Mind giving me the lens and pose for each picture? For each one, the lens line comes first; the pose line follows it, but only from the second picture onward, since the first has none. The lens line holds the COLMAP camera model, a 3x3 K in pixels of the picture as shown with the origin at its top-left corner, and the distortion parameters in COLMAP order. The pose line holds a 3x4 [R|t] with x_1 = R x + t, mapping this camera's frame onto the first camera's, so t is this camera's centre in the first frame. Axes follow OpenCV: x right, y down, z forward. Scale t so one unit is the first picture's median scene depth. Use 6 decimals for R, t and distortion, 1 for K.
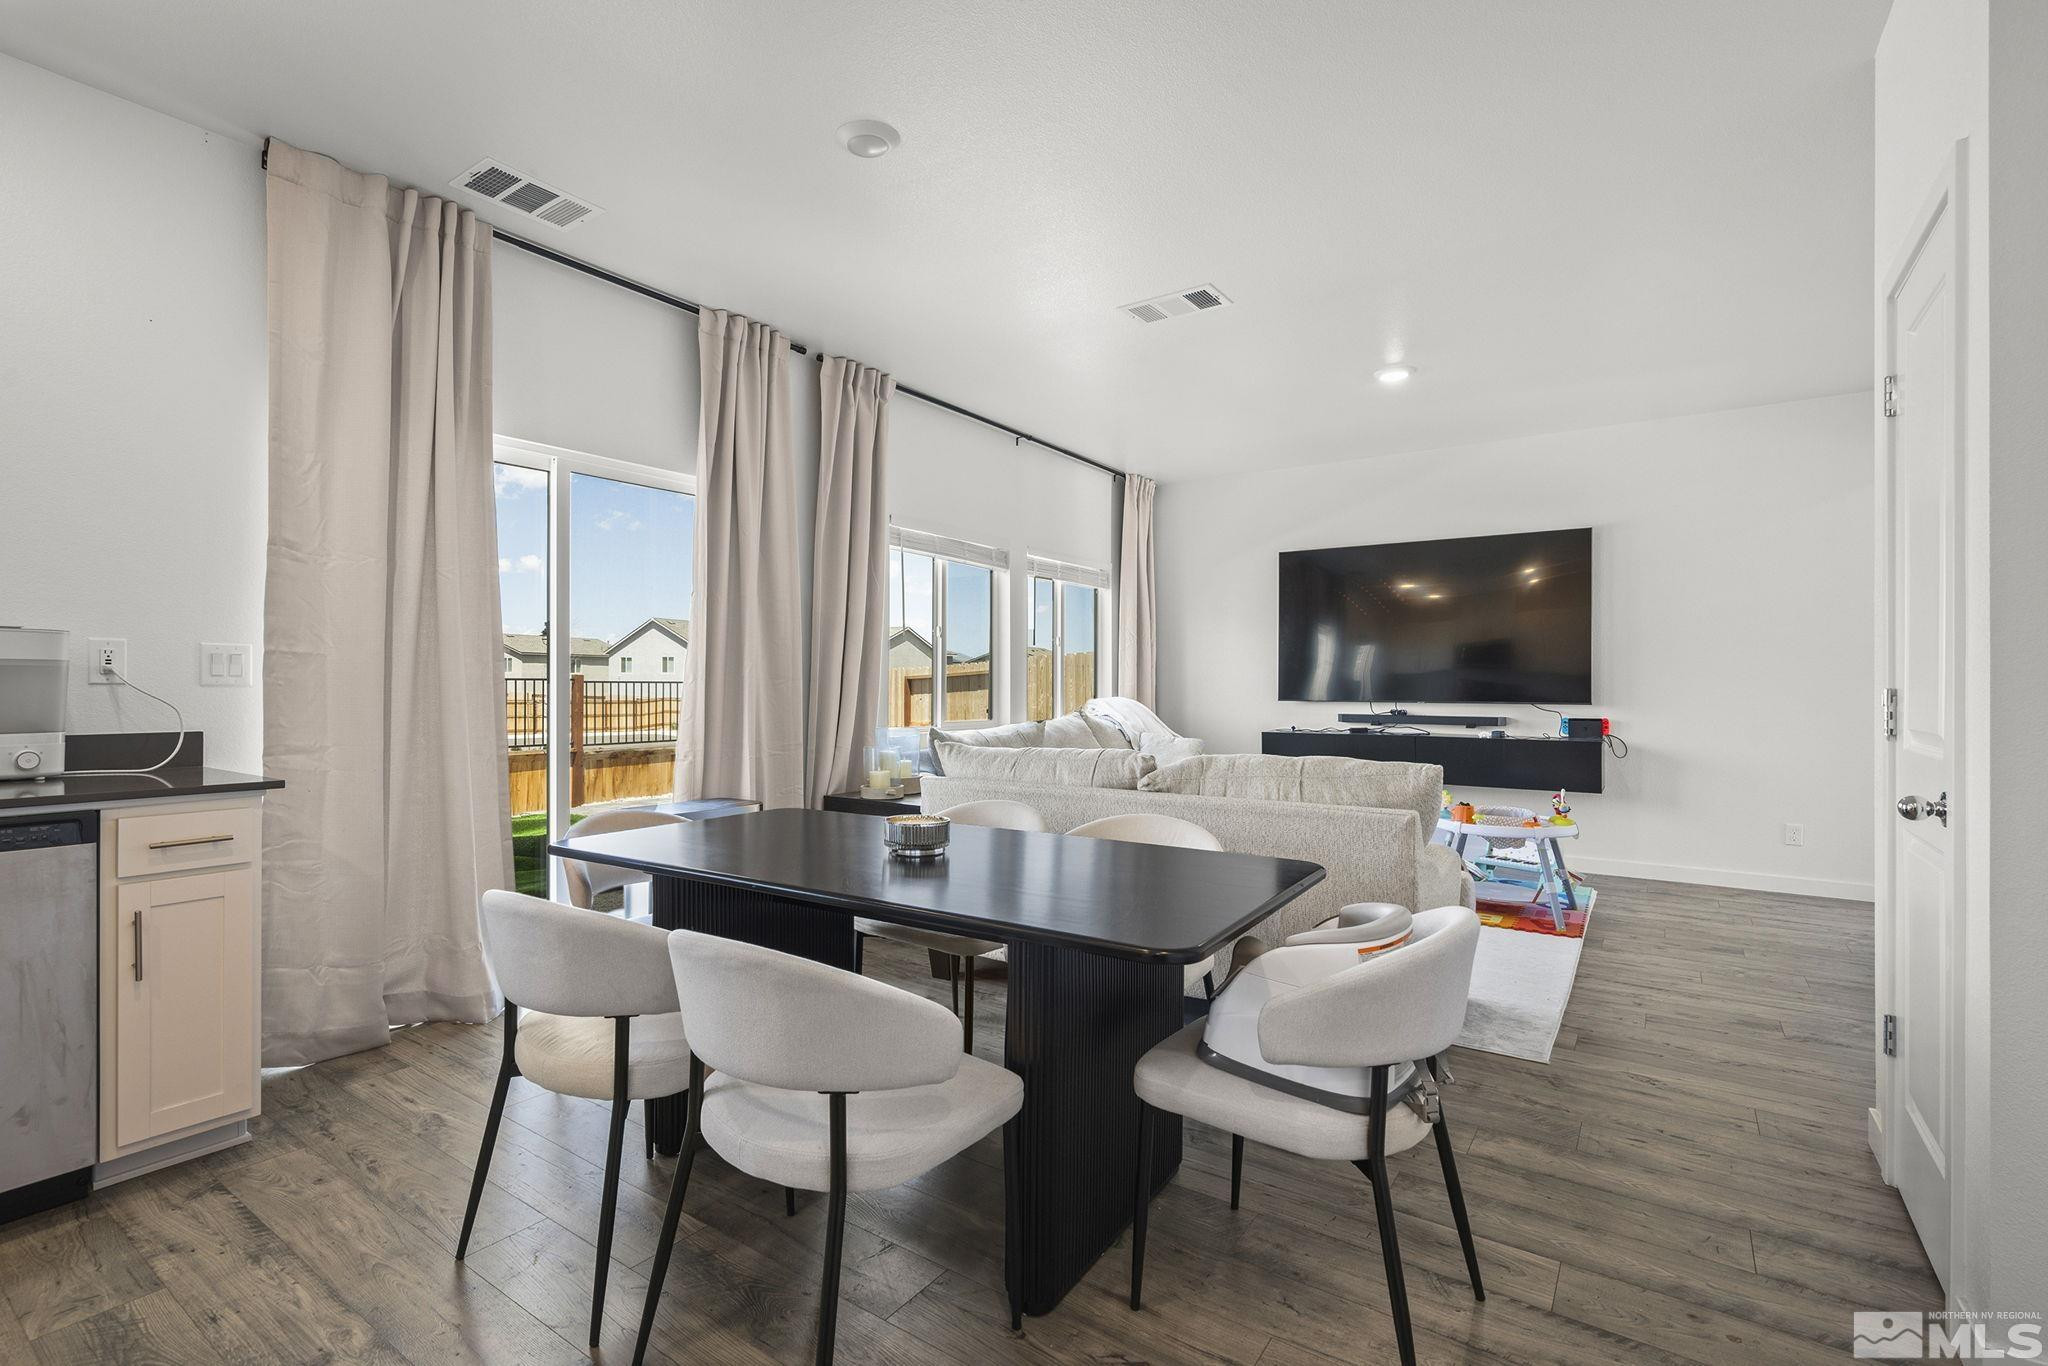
lens RADIAL K [[934.5, 0, 1024.0], [0, 934.5, 683.0], [0, 0, 1]] dist [0.009929, -0.000239]
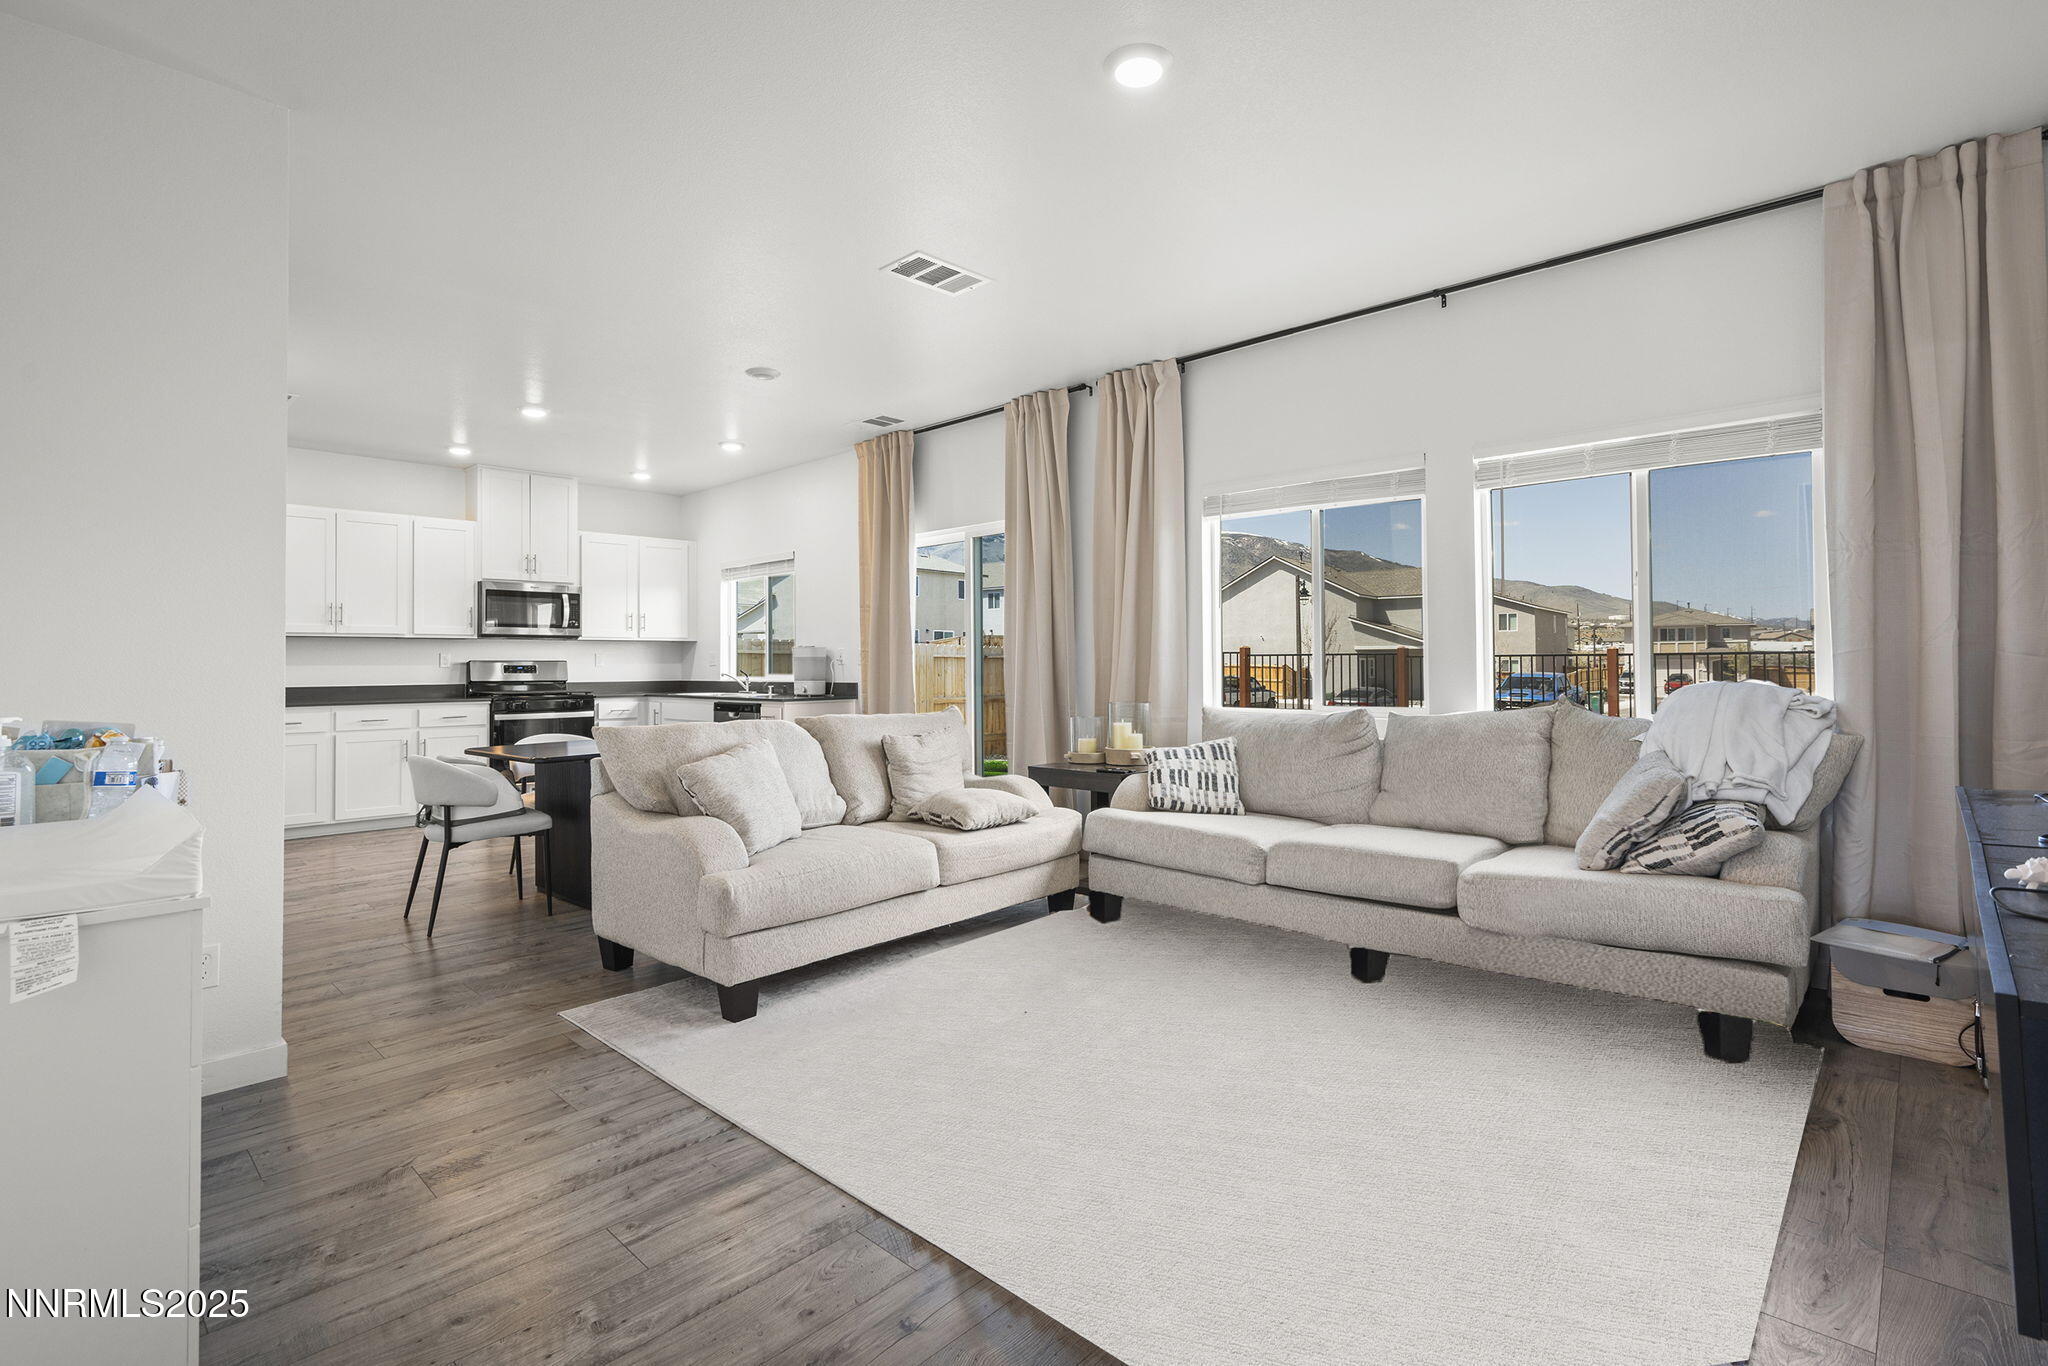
lens RADIAL K [[966.4, 0, 1002.8], [0, 966.4, 632.9], [0, 0, 1]] dist [-0.020244, 0.000074]
pose [[-0.161114, -0.034815, -0.986321, 0.716616], [0.007843, 0.999301, -0.036555, 0.008085], [0.986905, -0.013625, -0.160729, 0.768790]]
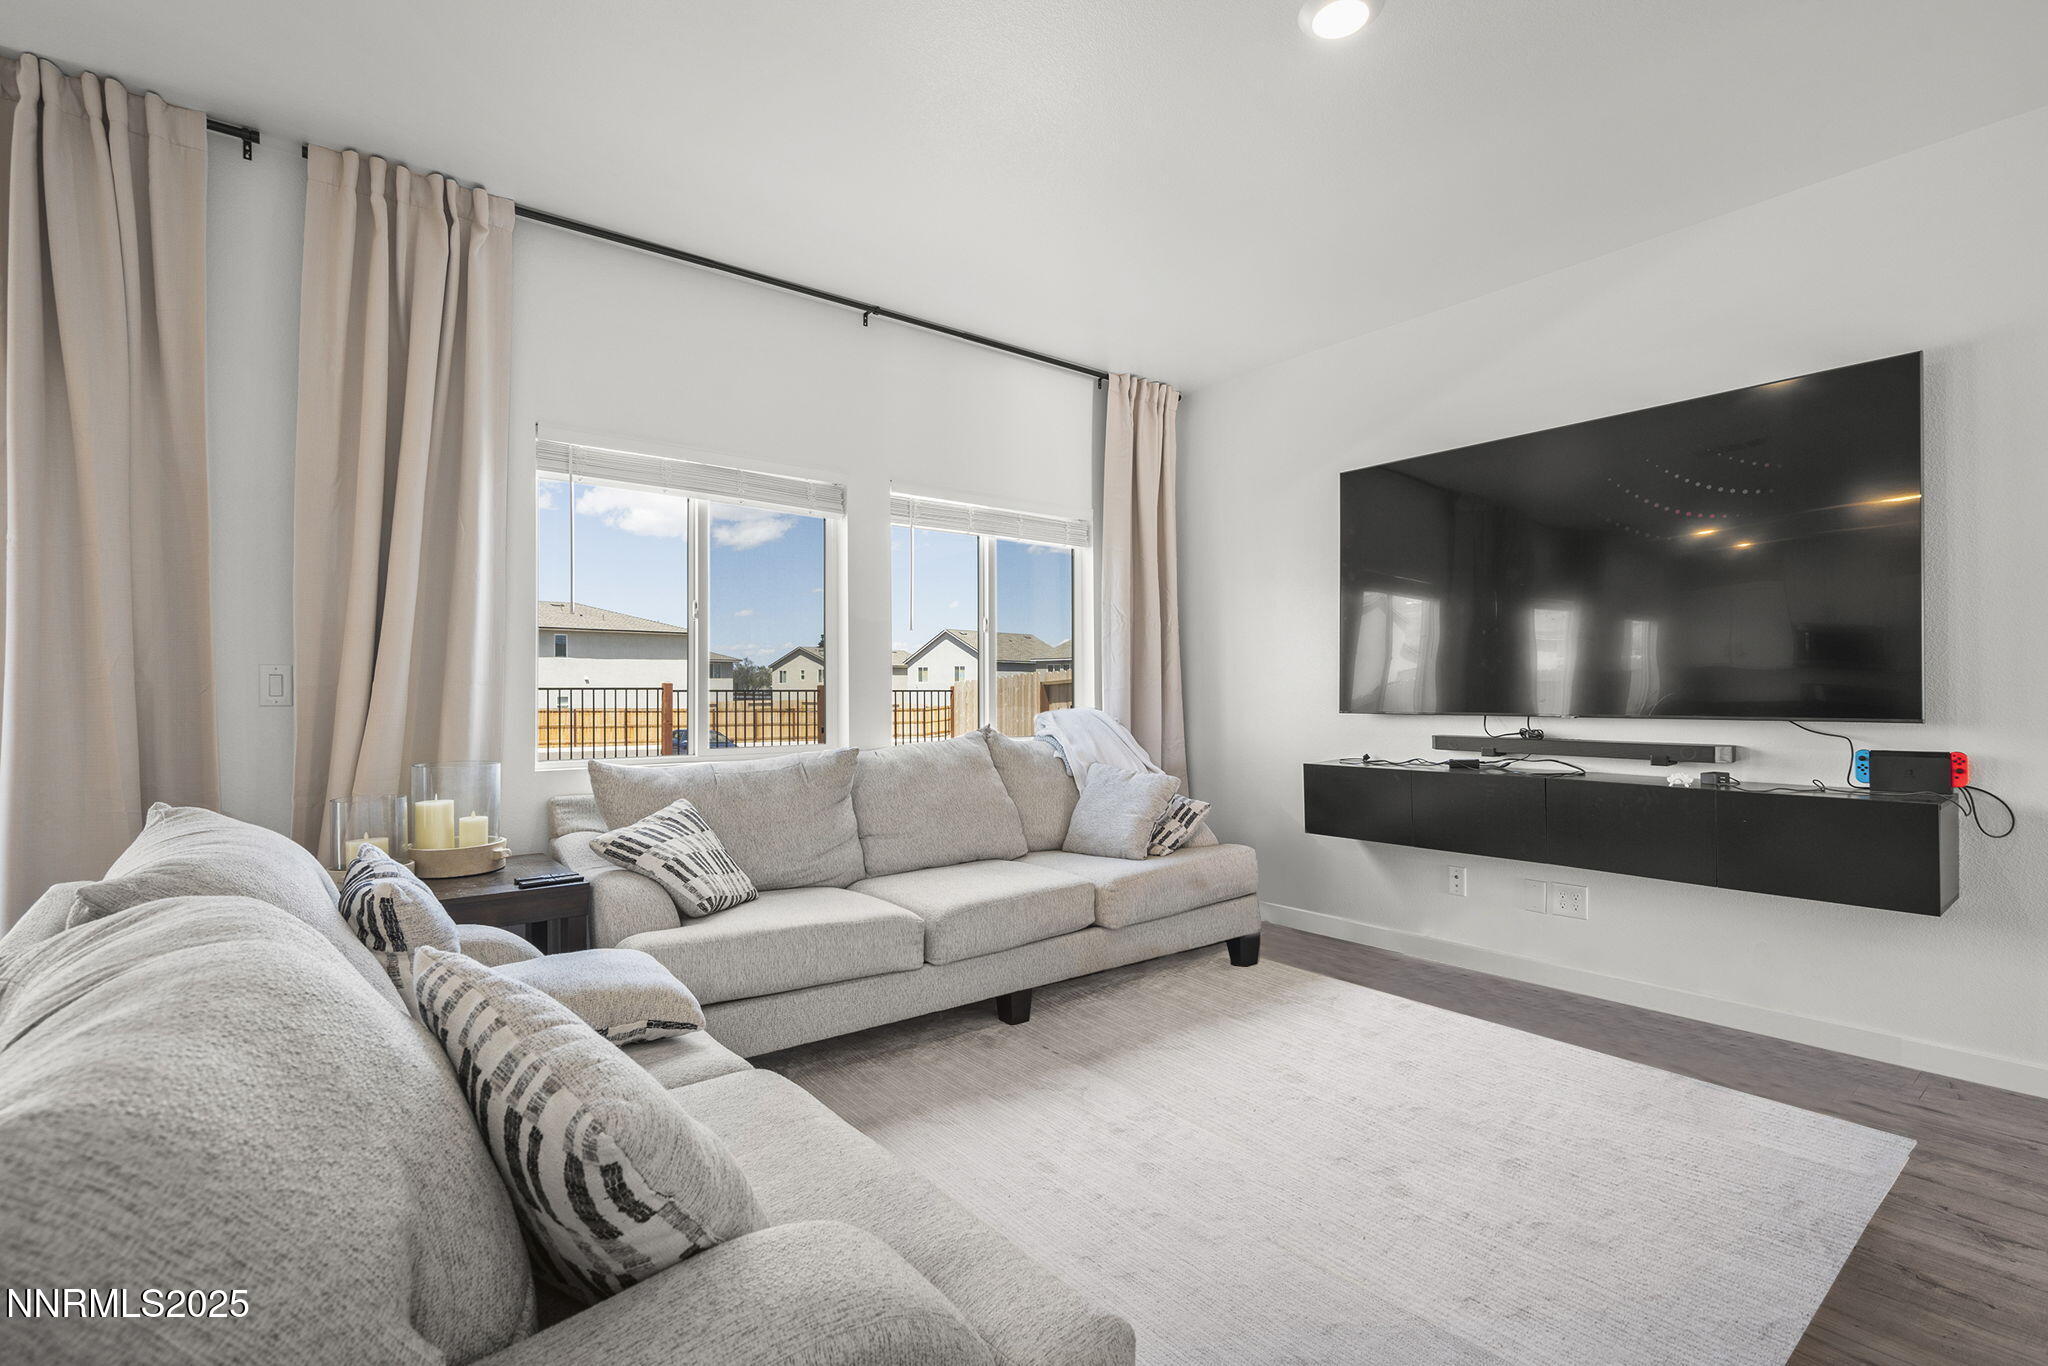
lens RADIAL K [[948.5, 0, 1050.0], [0, 948.5, 690.1], [0, 0, 1]] dist [0.002063, 0.000333]
pose [[0.956889, -0.005866, -0.290396, 0.300417], [0.005722, 0.999983, -0.001345, 0.004275], [0.290399, -0.000375, 0.956906, 0.384209]]
